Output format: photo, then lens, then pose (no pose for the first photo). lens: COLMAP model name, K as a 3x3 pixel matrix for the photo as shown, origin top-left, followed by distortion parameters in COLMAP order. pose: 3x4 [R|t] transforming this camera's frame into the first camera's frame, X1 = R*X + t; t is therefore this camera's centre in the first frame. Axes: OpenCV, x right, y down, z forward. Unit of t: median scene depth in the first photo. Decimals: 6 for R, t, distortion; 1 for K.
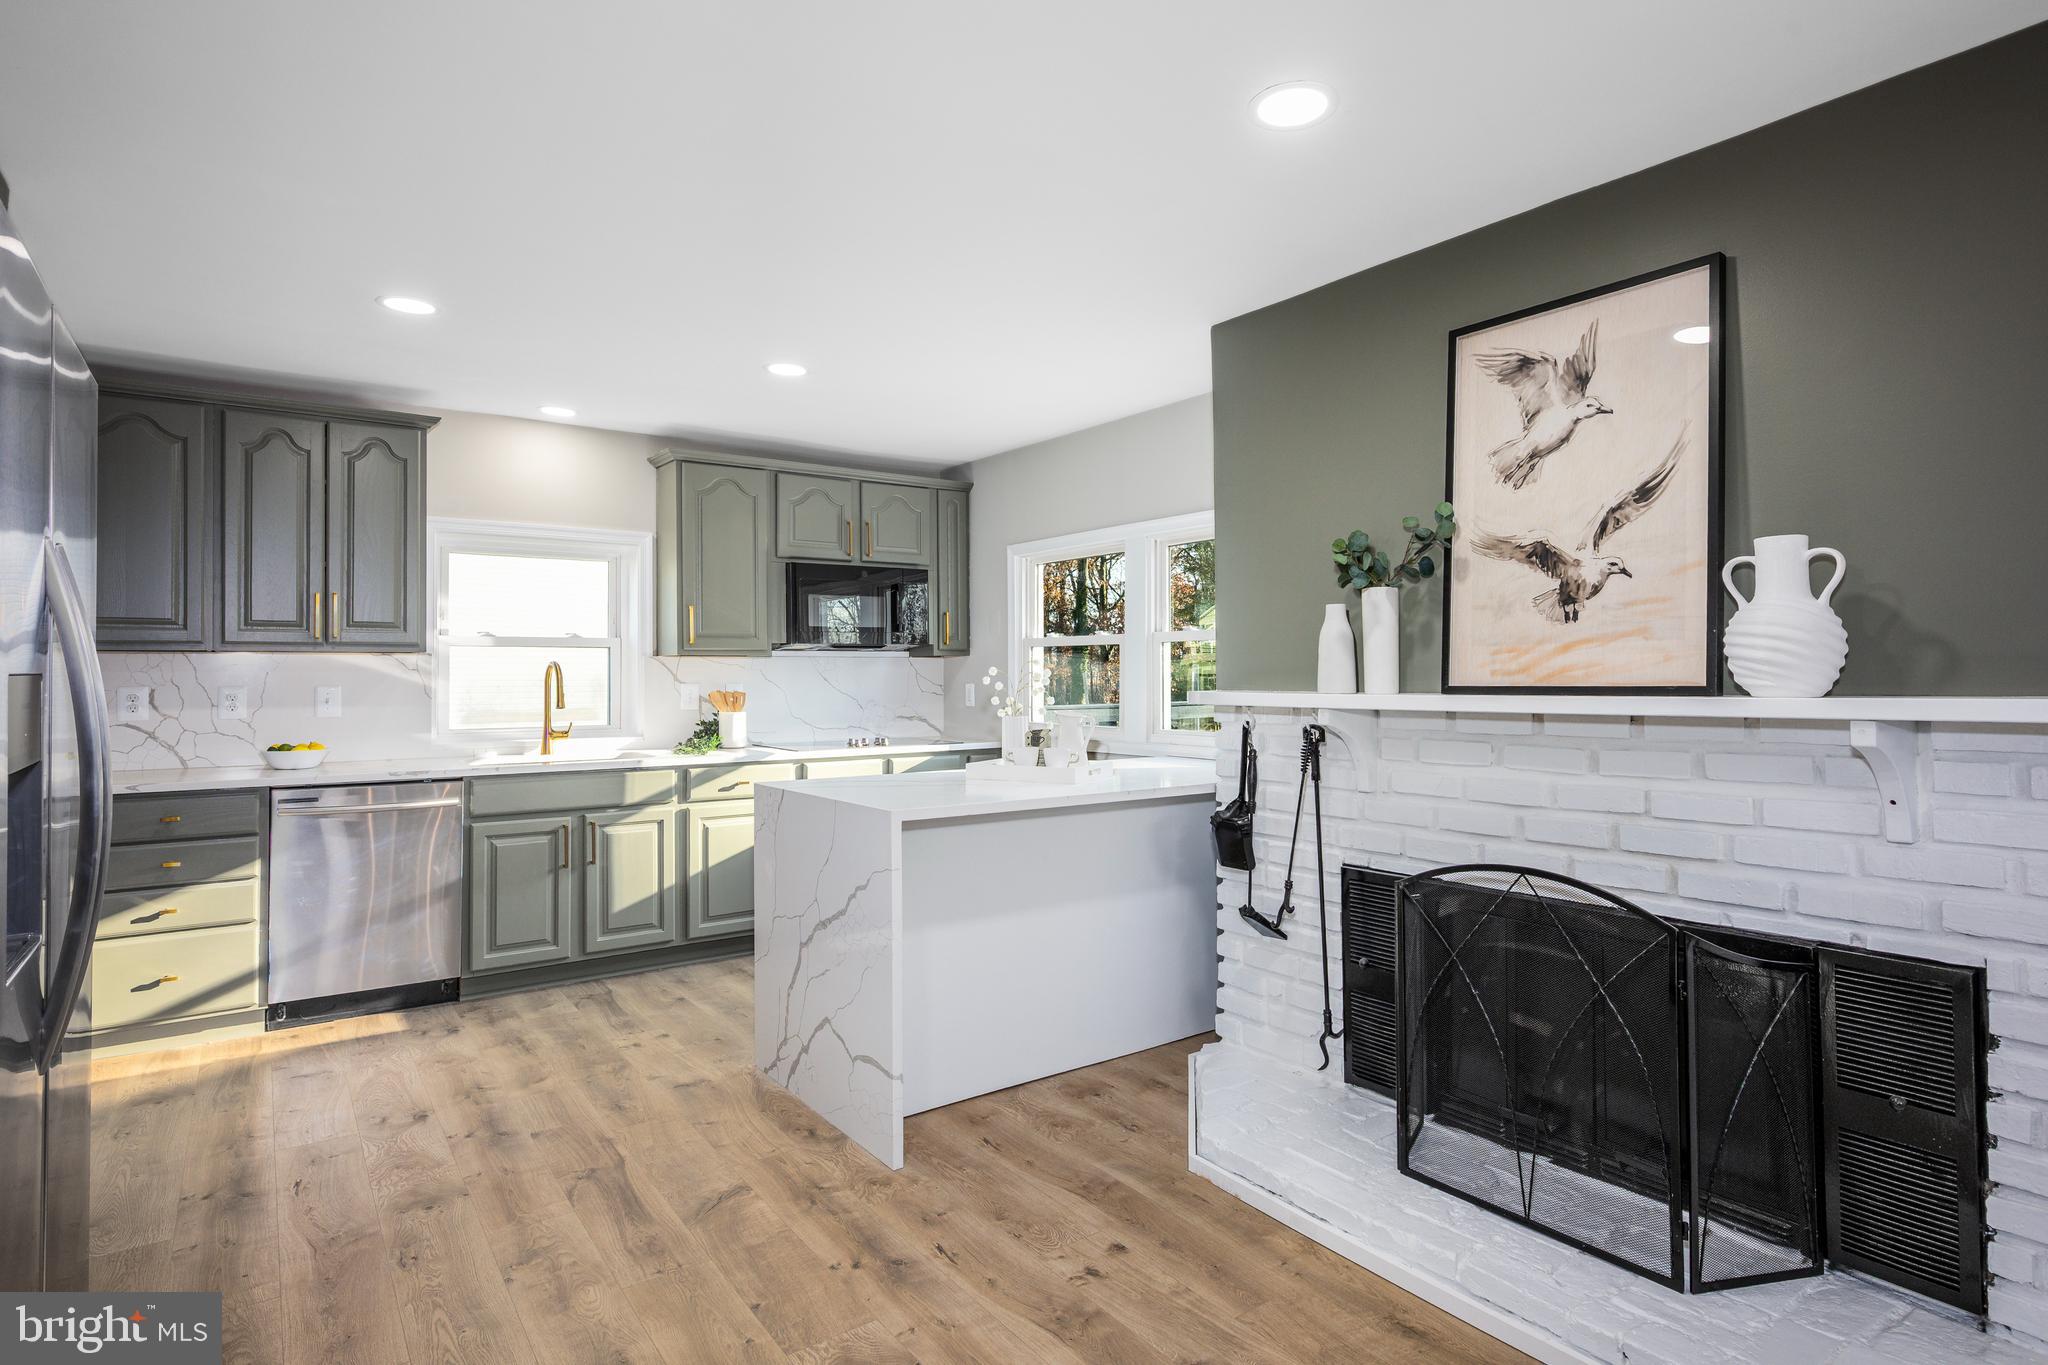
lens RADIAL K [[1070.3, 0, 1044.8], [0, 1070.3, 653.5], [0, 0, 1]] dist [-0.000217, 0.000958]
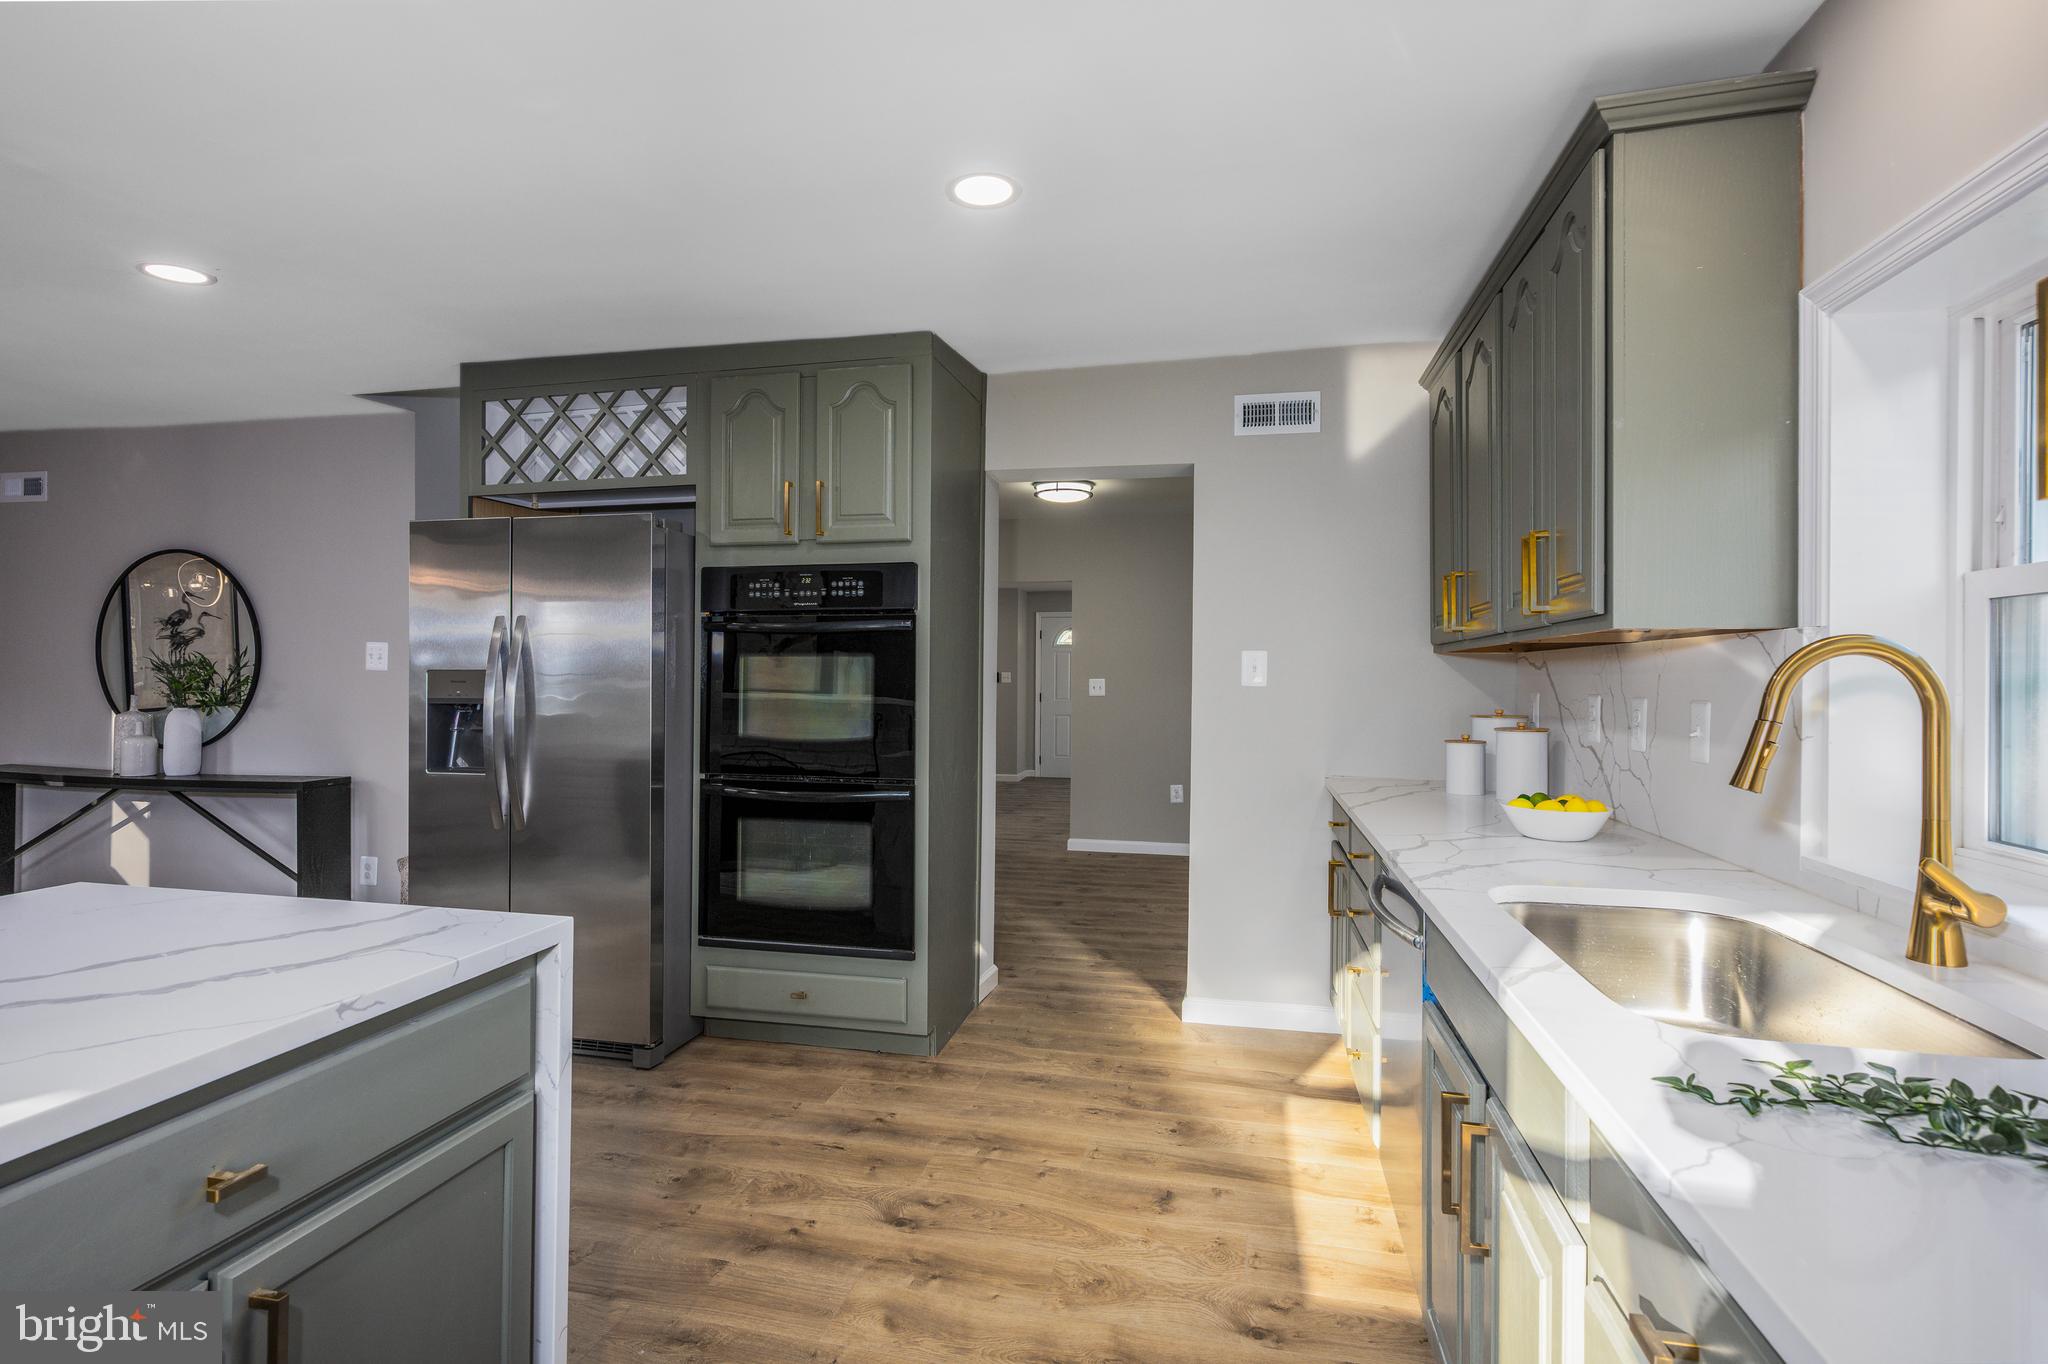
lens RADIAL K [[998.7, 0, 1031.0], [0, 998.7, 673.9], [0, 0, 1]] dist [0.000191, 0.000978]
pose [[-0.762363, -0.002926, -0.647143, -0.104087], [0.006357, 0.999908, -0.012010, 0.018091], [0.647118, -0.013270, -0.762274, 1.005339]]
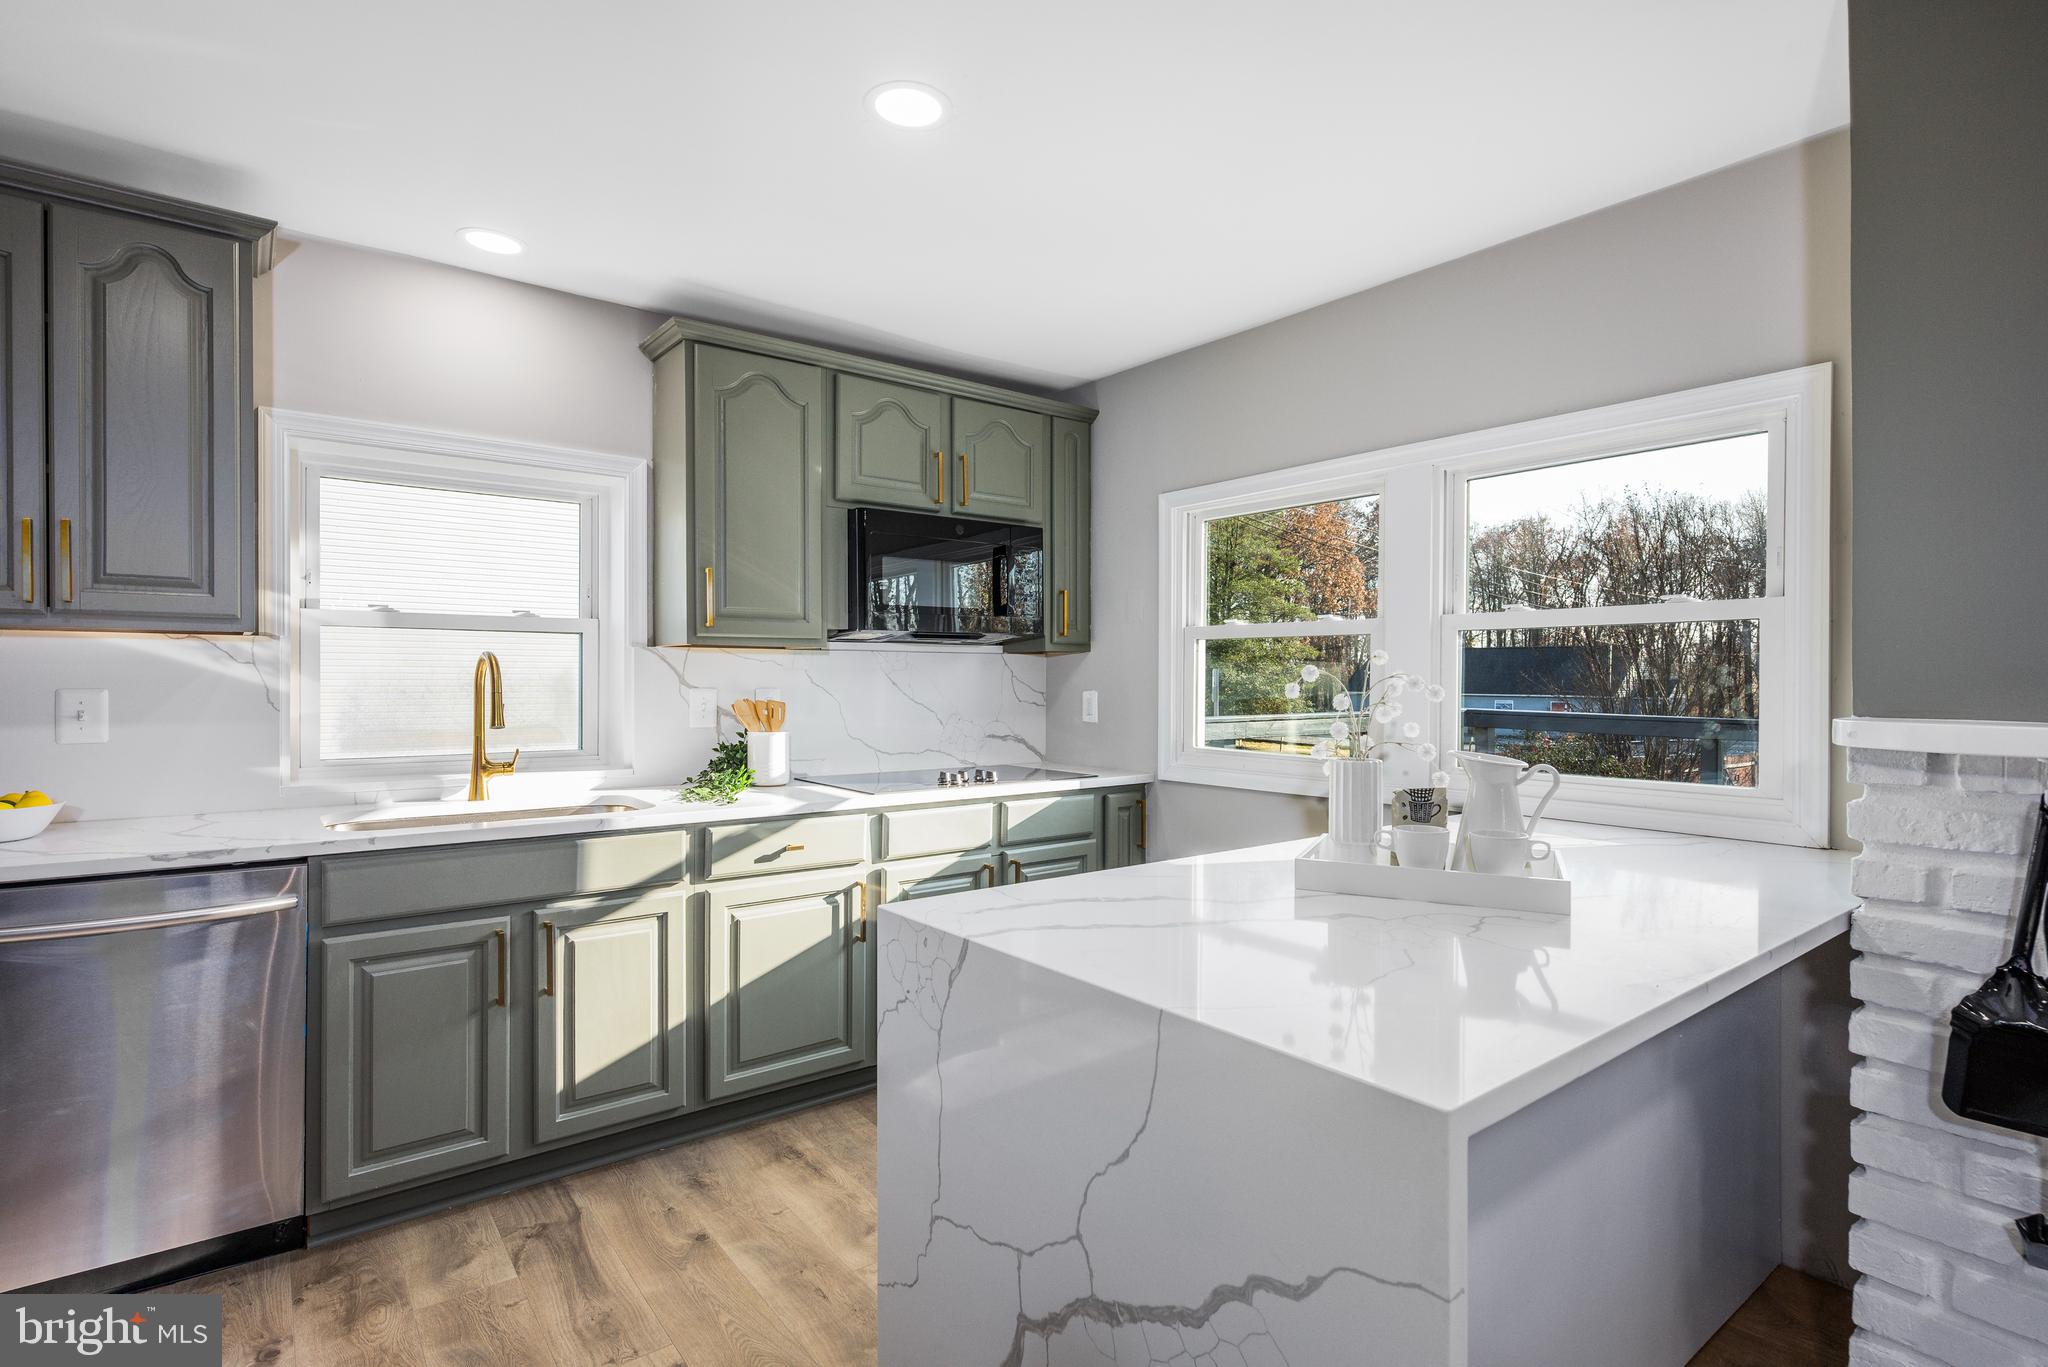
lens RADIAL K [[998.7, 0, 1030.2], [0, 998.7, 679.9], [0, 0, 1]] dist [0.000191, 0.000978]
pose [[0.999642, 0.008104, 0.025506, -0.150749], [-0.008634, 0.999748, 0.020743, 0.008588], [-0.025332, -0.020955, 0.999459, 0.391294]]
